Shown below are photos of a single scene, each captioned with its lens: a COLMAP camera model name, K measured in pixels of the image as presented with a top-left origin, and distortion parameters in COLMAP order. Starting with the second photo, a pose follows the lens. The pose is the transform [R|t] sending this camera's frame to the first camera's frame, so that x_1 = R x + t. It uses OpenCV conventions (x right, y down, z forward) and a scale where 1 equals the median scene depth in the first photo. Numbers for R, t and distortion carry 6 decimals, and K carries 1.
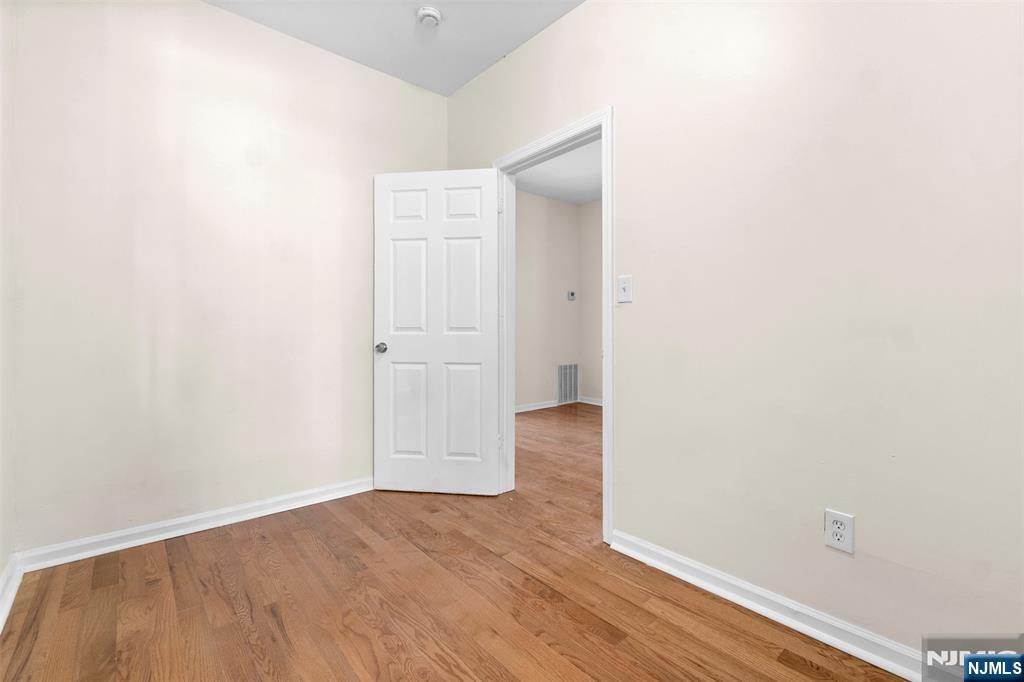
lens RADIAL K [[442.9, 0, 512.0], [0, 442.9, 341.0], [0, 0, 1]] dist [0.000543, 0.000136]
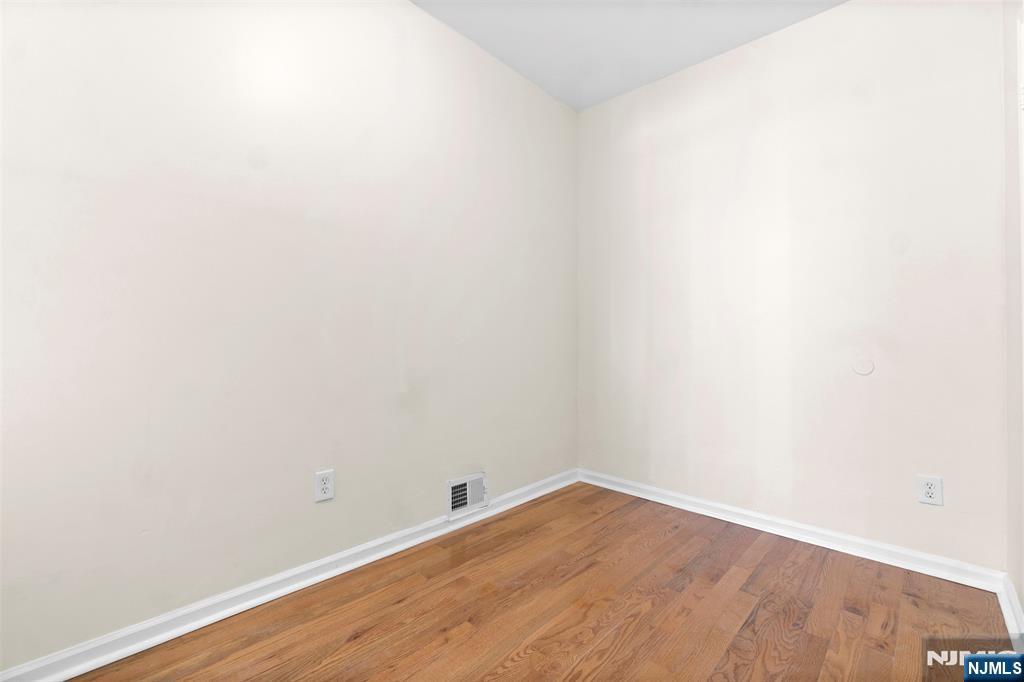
lens RADIAL K [[442.9, 0, 512.0], [0, 442.9, 341.0], [0, 0, 1]] dist [0.000543, 0.000136]
pose [[0.112259, -0.000395, -0.993679, 0.568238], [-0.035177, 0.999372, -0.004372, 0.000225], [0.993056, 0.035445, 0.112174, 0.531089]]
